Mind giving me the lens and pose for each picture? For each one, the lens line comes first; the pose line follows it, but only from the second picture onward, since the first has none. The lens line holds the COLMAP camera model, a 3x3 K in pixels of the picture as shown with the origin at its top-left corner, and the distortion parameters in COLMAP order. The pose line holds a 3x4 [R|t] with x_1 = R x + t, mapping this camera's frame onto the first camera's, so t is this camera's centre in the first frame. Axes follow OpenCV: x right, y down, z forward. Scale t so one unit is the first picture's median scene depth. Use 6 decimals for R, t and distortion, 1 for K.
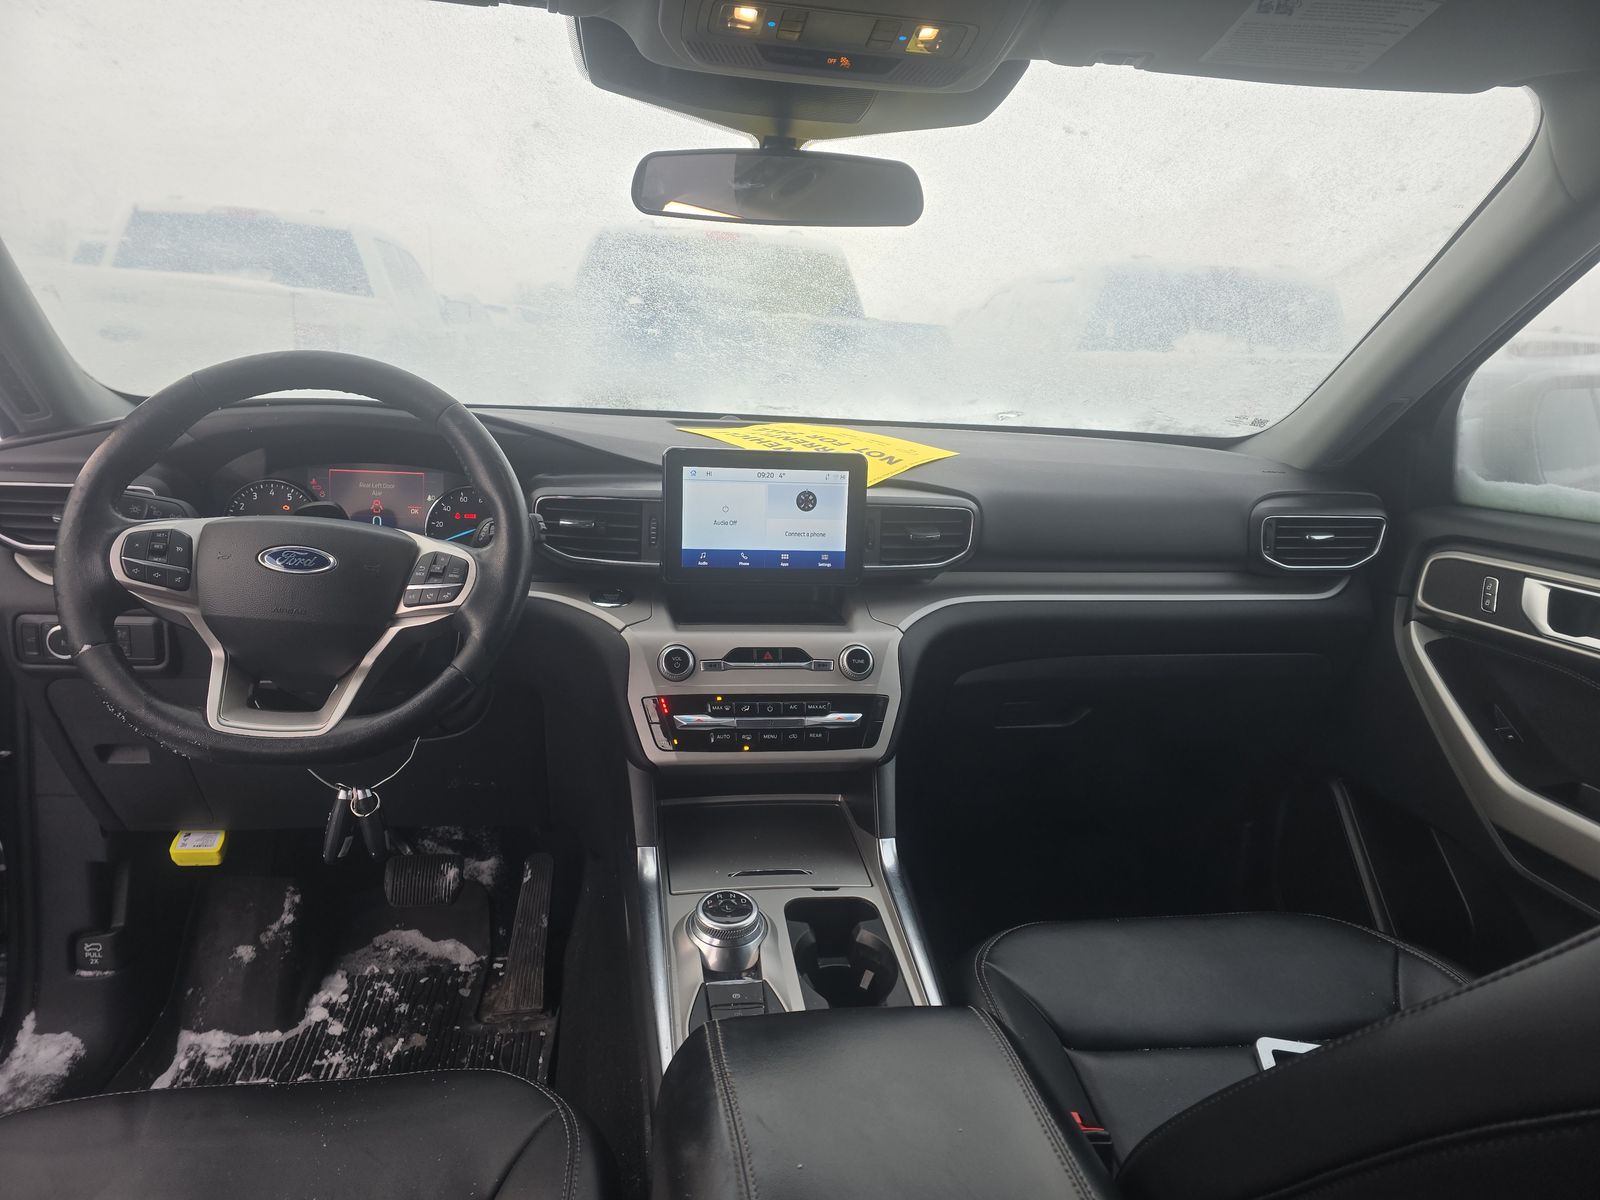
lens RADIAL K [[1051.8, 0, 791.9], [0, 1051.8, 606.2], [0, 0, 1]] dist [0.084411, -0.068143]
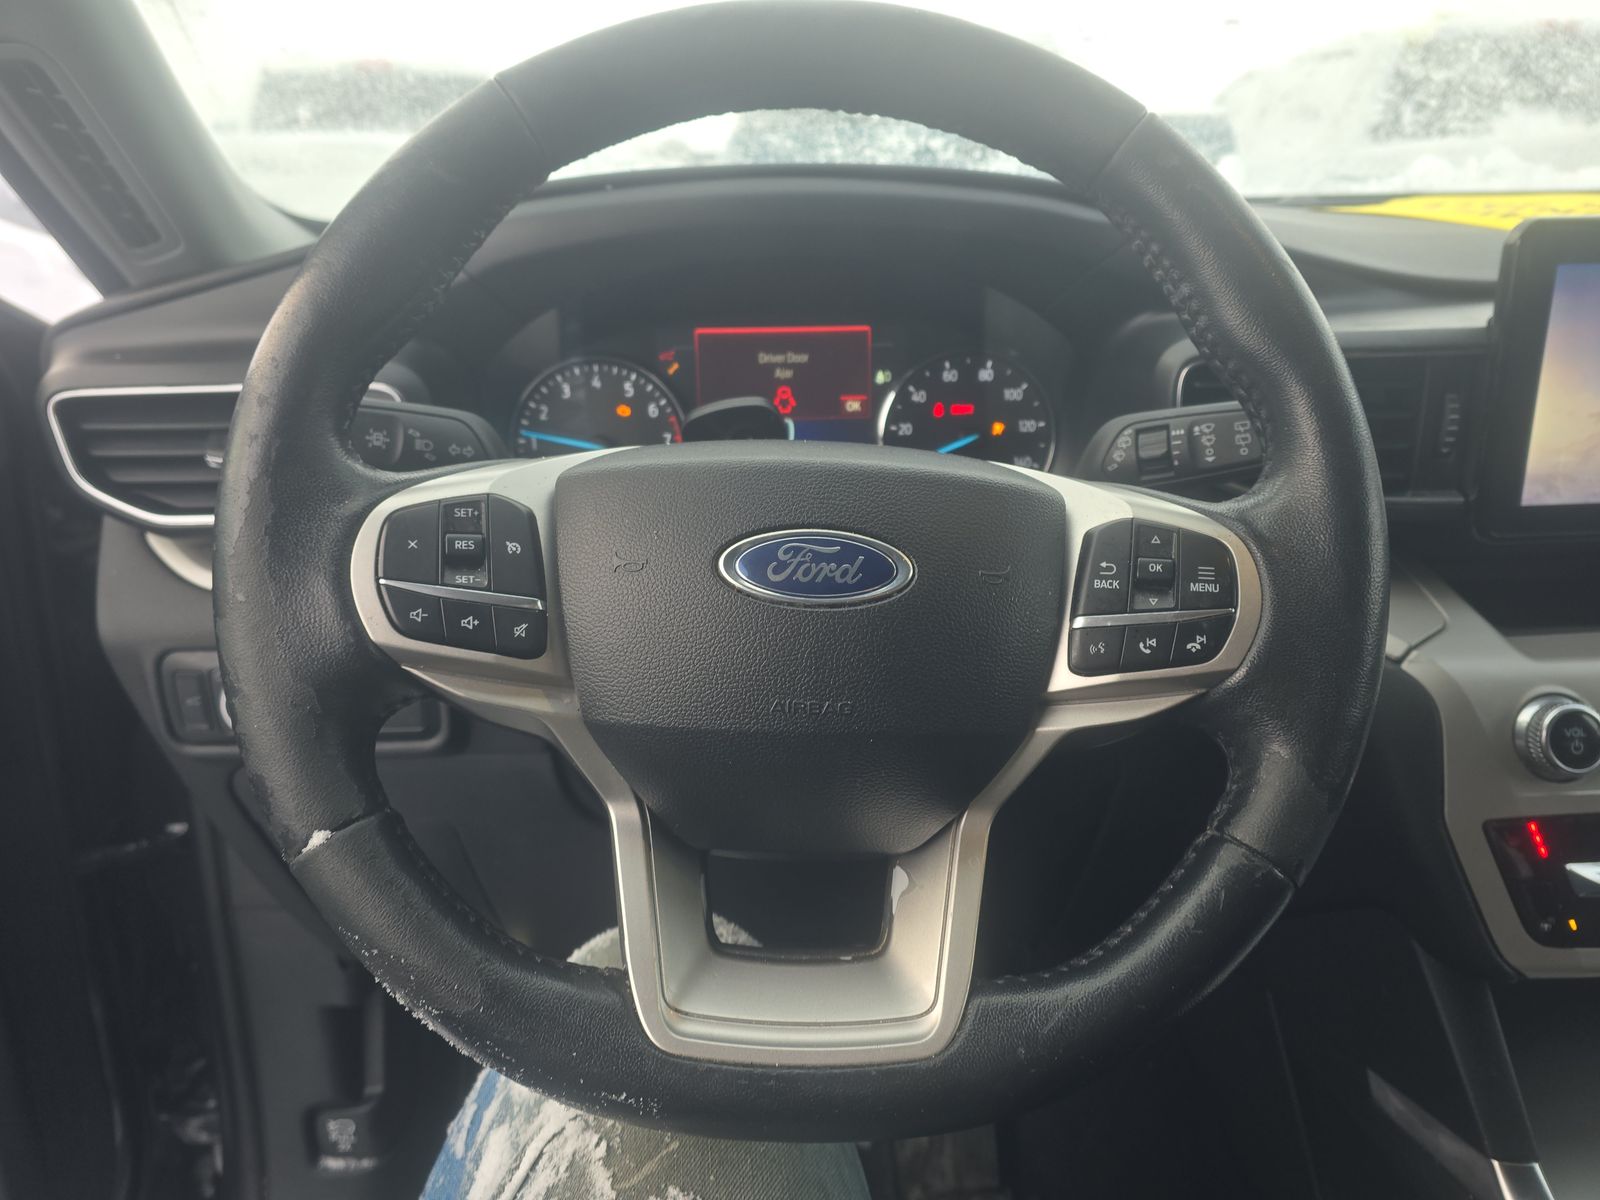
lens RADIAL K [[1068.0, 0, 800.0], [0, 1068.0, 600.0], [0, 0, 1]] dist [0.080063, -0.080647]
pose [[0.992018, -0.026354, -0.123315, -0.413156], [0.040620, 0.992576, 0.114643, -0.073031], [0.119378, -0.118737, 0.985723, 0.617859]]
